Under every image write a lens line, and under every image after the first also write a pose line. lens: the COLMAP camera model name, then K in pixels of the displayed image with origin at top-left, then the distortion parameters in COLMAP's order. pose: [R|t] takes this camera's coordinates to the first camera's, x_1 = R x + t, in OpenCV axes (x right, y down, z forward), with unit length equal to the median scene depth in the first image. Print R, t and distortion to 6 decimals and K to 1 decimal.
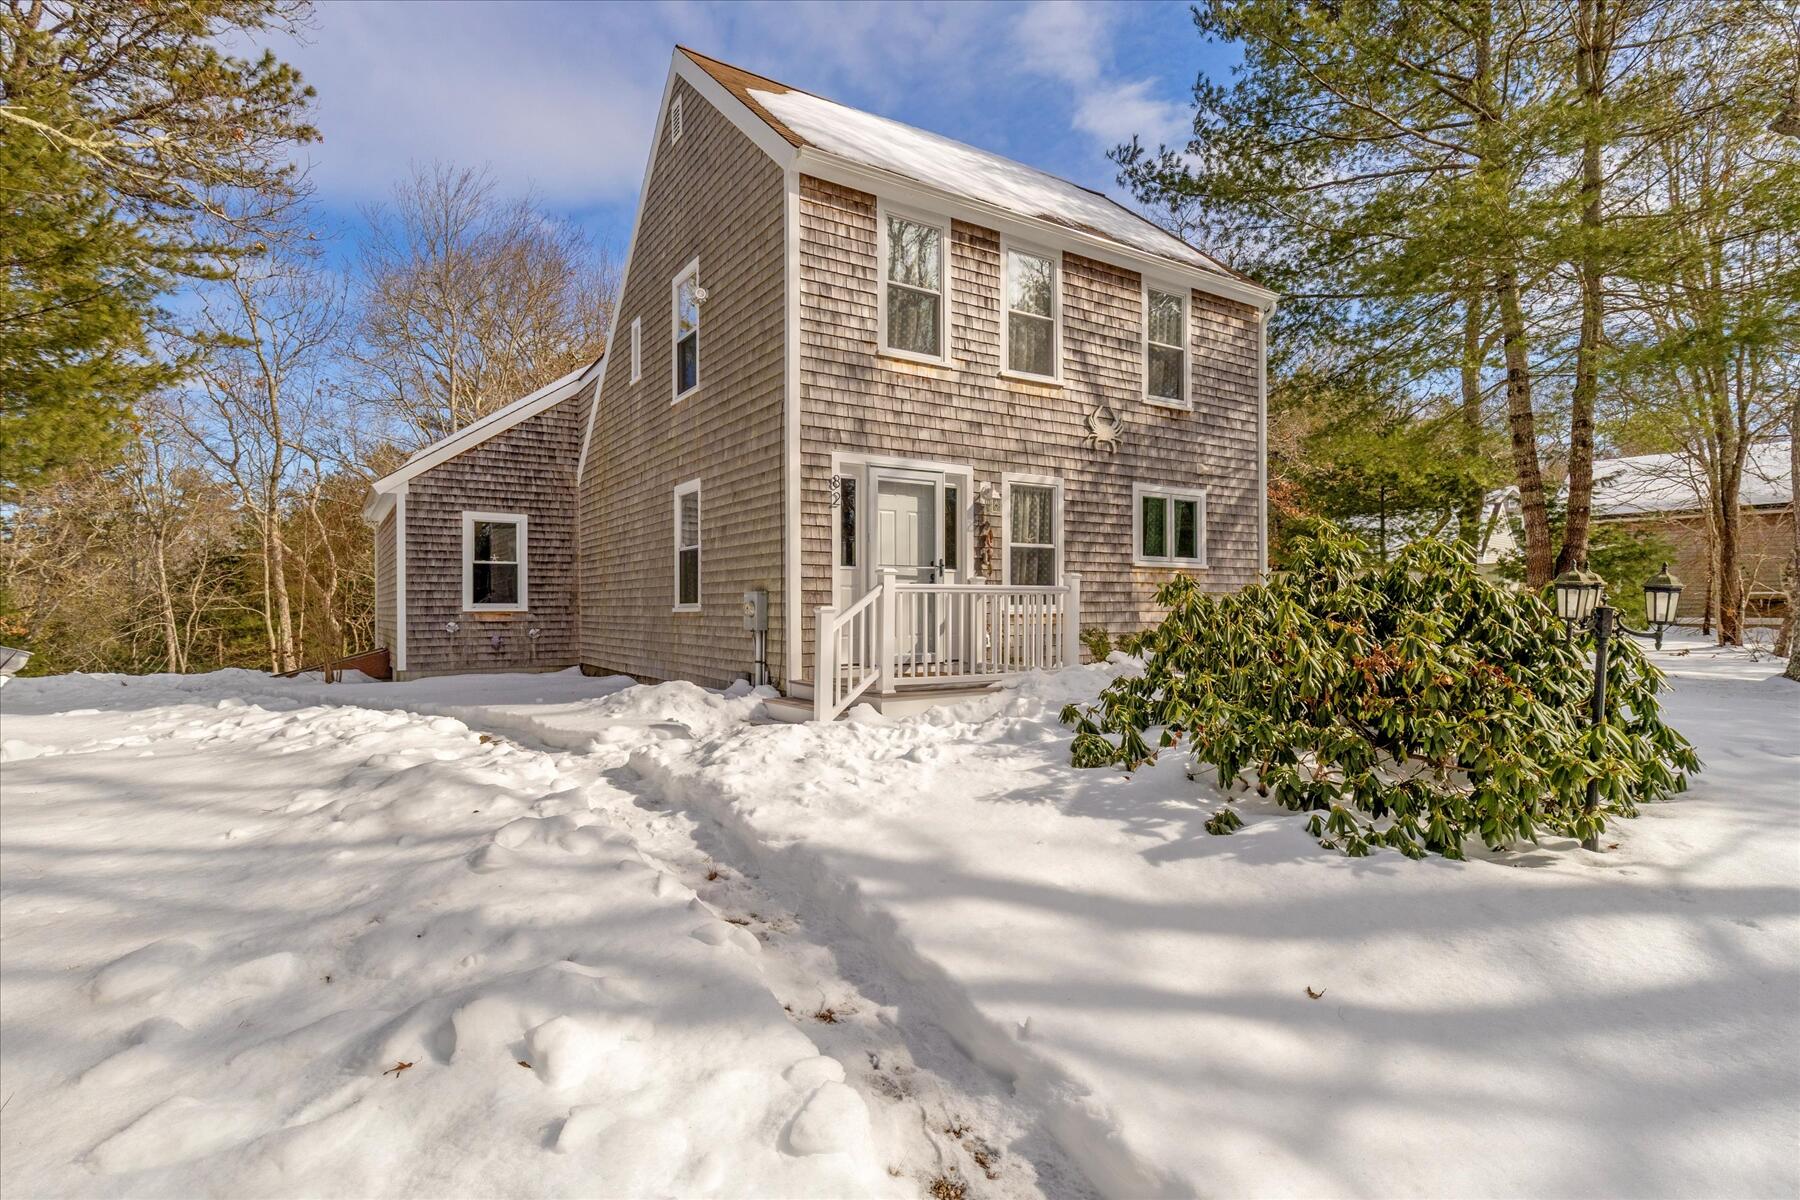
lens RADIAL K [[887.3, 0, 917.6], [0, 887.3, 604.2], [0, 0, 1]] dist [-0.001726, -0.000677]
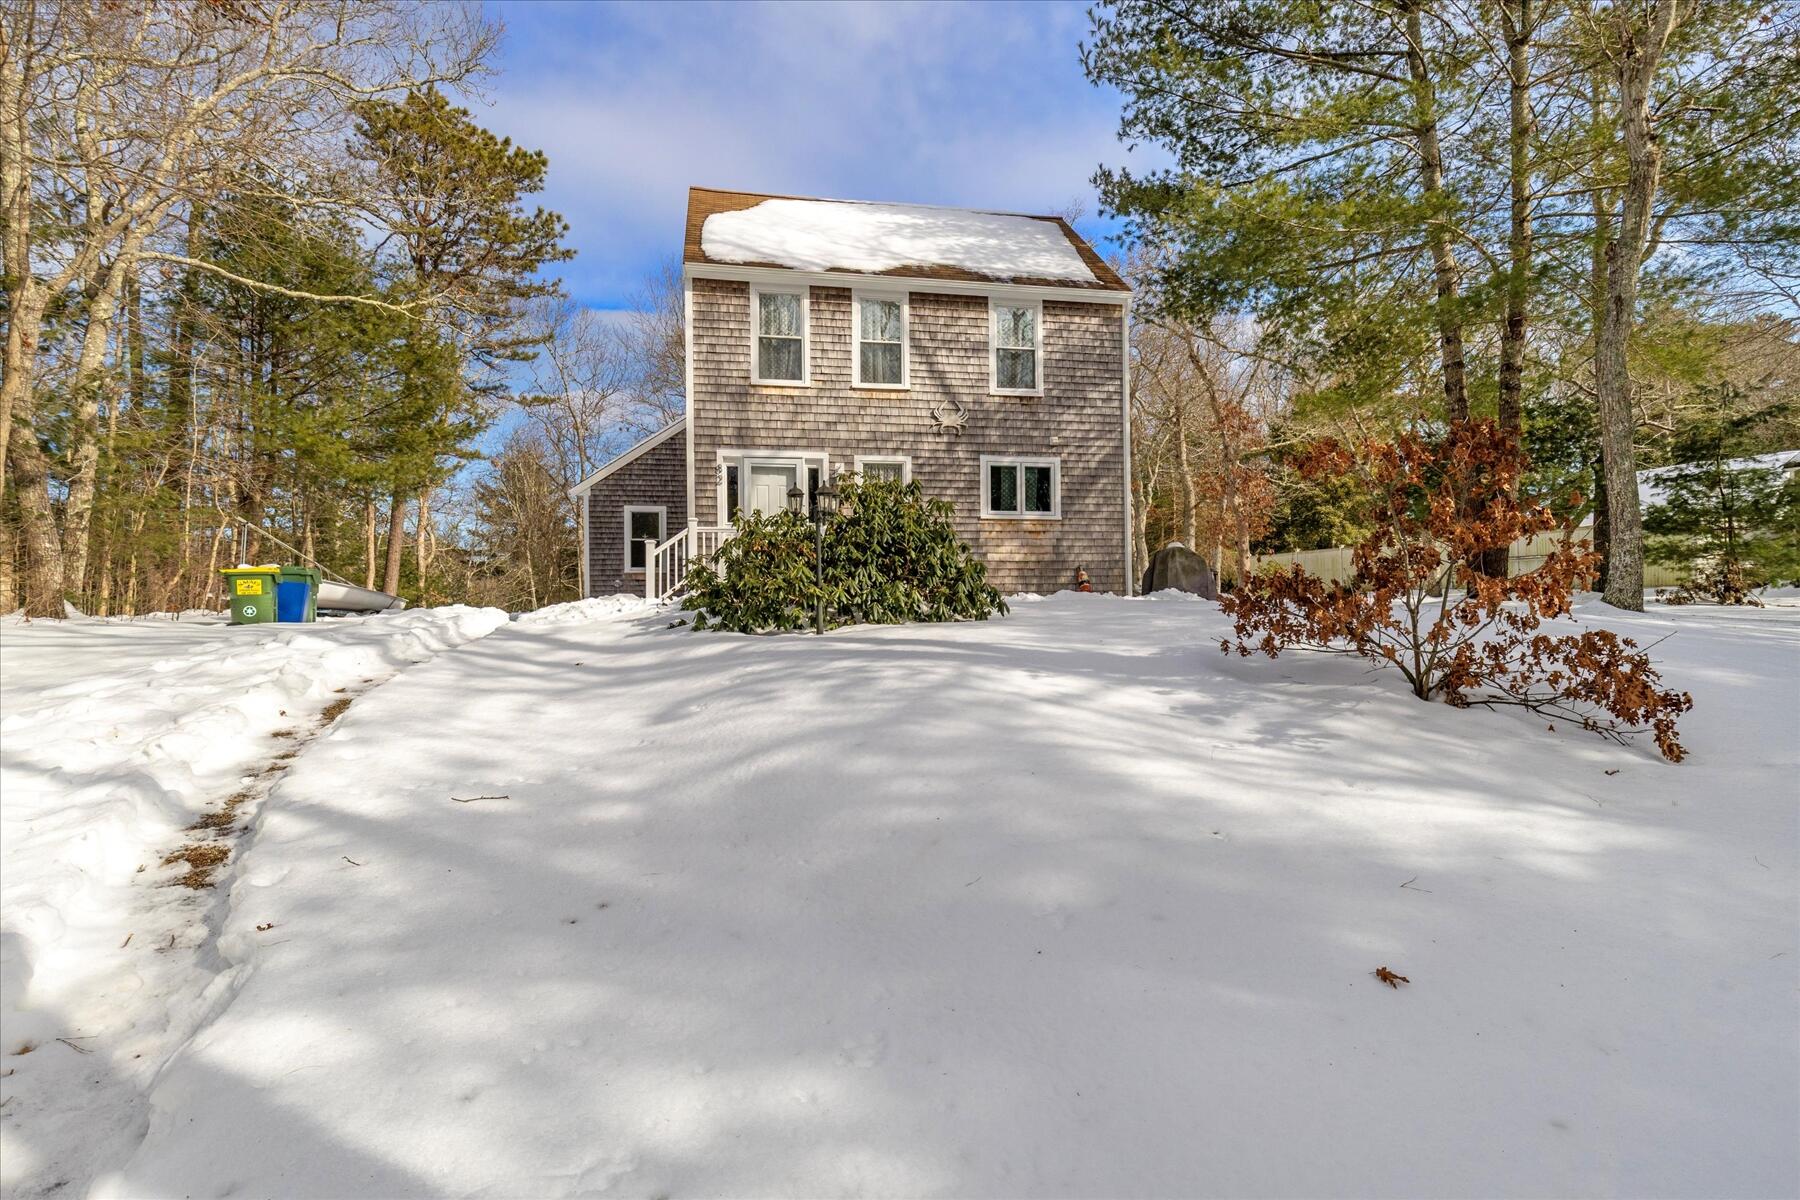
lens RADIAL K [[887.3, 0, 917.6], [0, 887.3, 604.2], [0, 0, 1]] dist [-0.001726, -0.000677]
pose [[0.930227, -0.008075, -0.366896, 0.693984], [0.009456, 0.999953, 0.001966, 0.088189], [0.366863, -0.005298, 0.930260, -0.290685]]
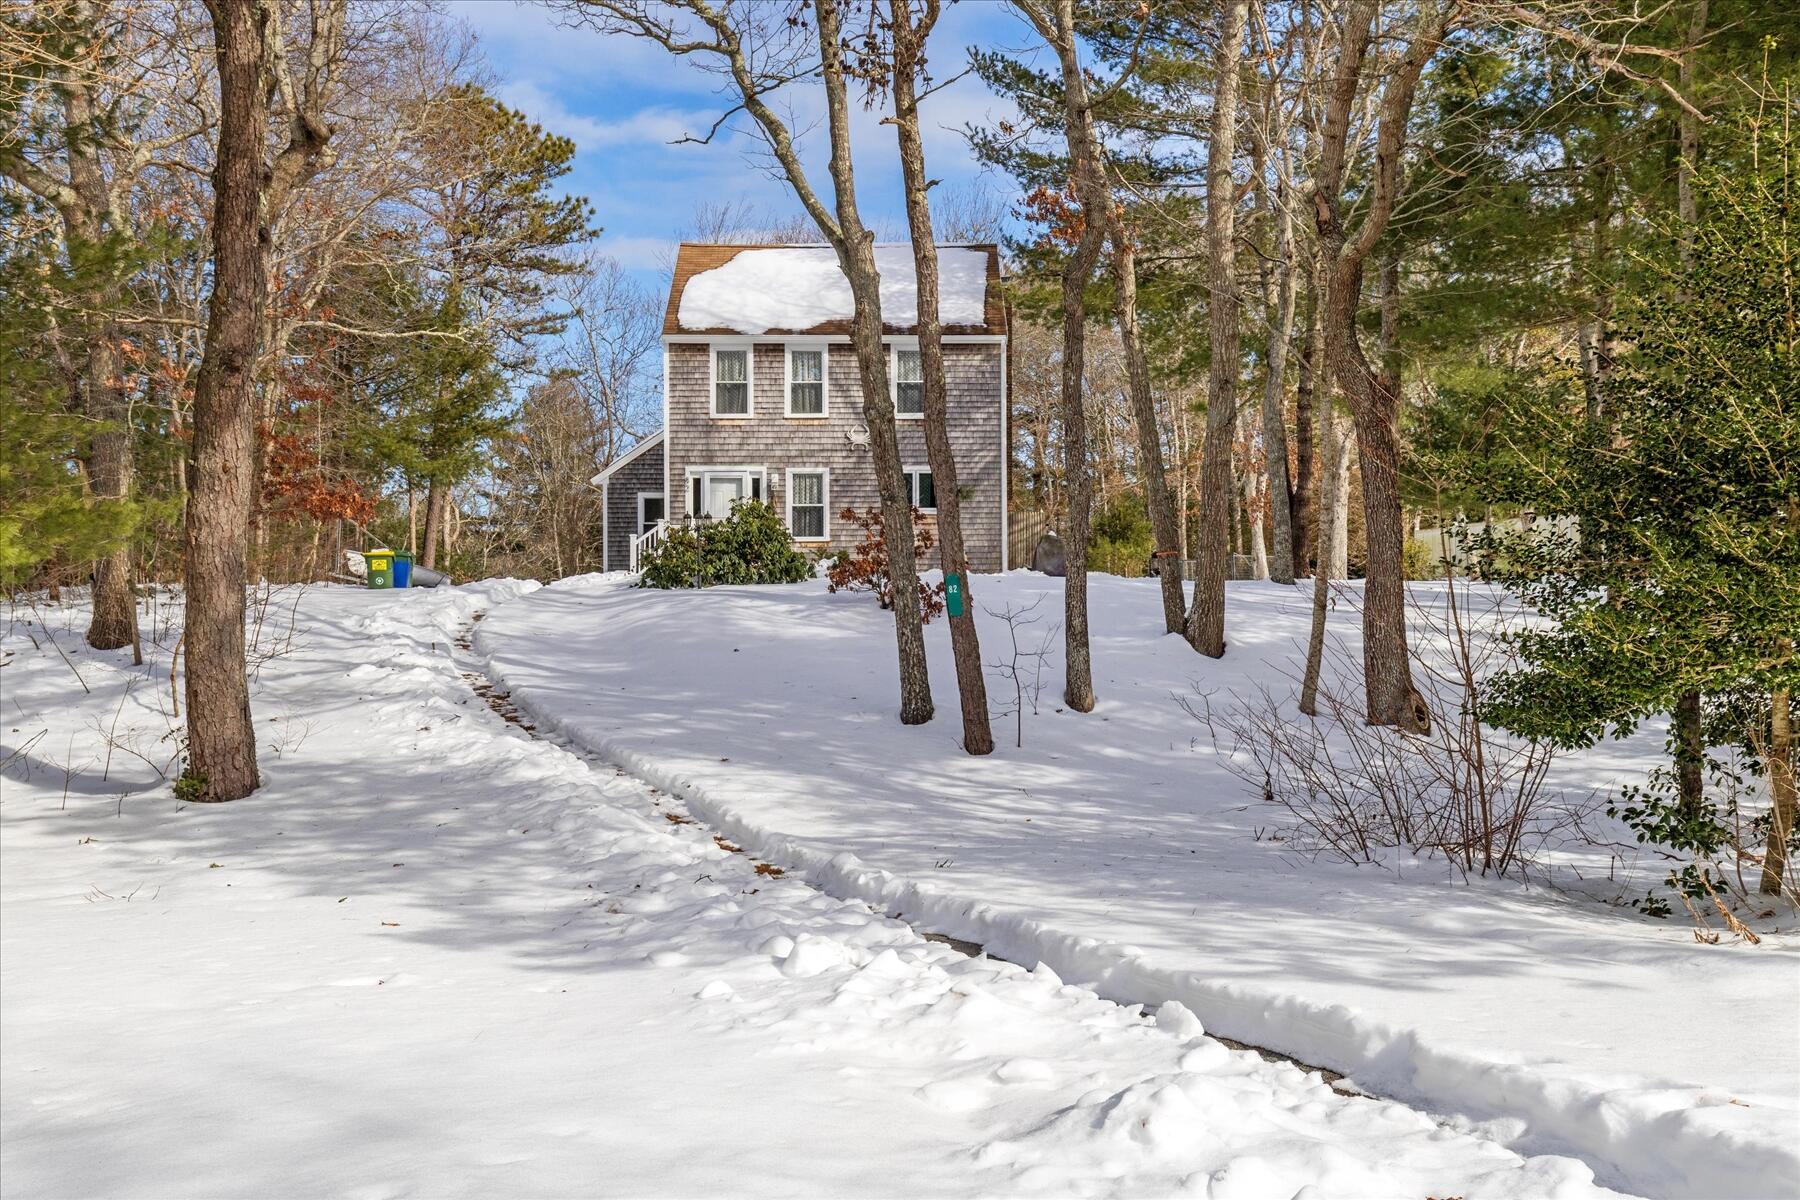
lens RADIAL K [[1565.6, 0, 934.8], [0, 1565.6, 599.6], [0, 0, 1]] dist [-0.000252, -0.001083]
pose [[0.852877, -0.002282, -0.522107, 2.084314], [0.003045, 0.999995, 0.000603, 0.132789], [0.522103, -0.002104, 0.852880, -1.683840]]
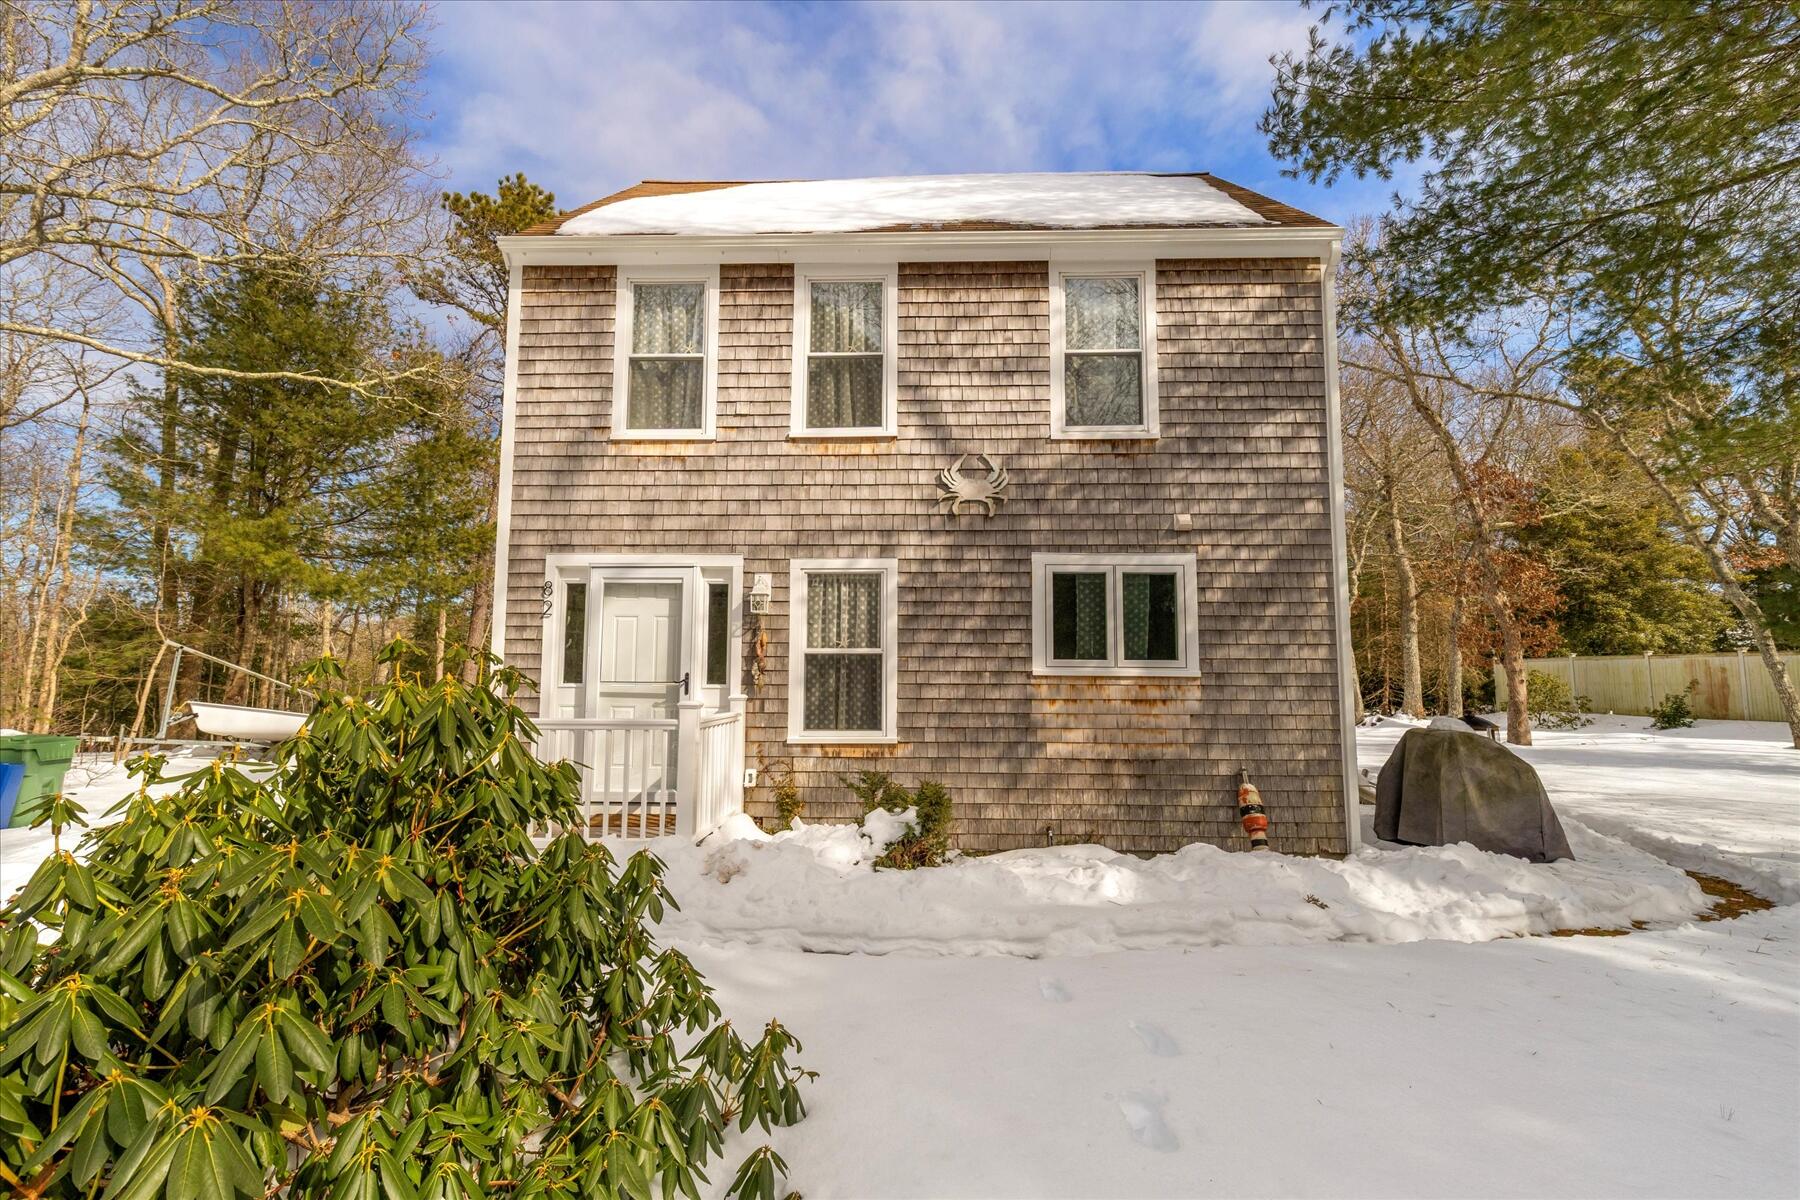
lens RADIAL K [[812.3, 0, 908.3], [0, 812.3, 605.4], [0, 0, 1]] dist [-0.002877, -0.001058]
pose [[0.817546, -0.044101, -0.574172, 0.570305], [-0.005846, 0.996376, -0.084853, -0.046357], [0.575833, 0.072728, 0.814326, 0.466853]]
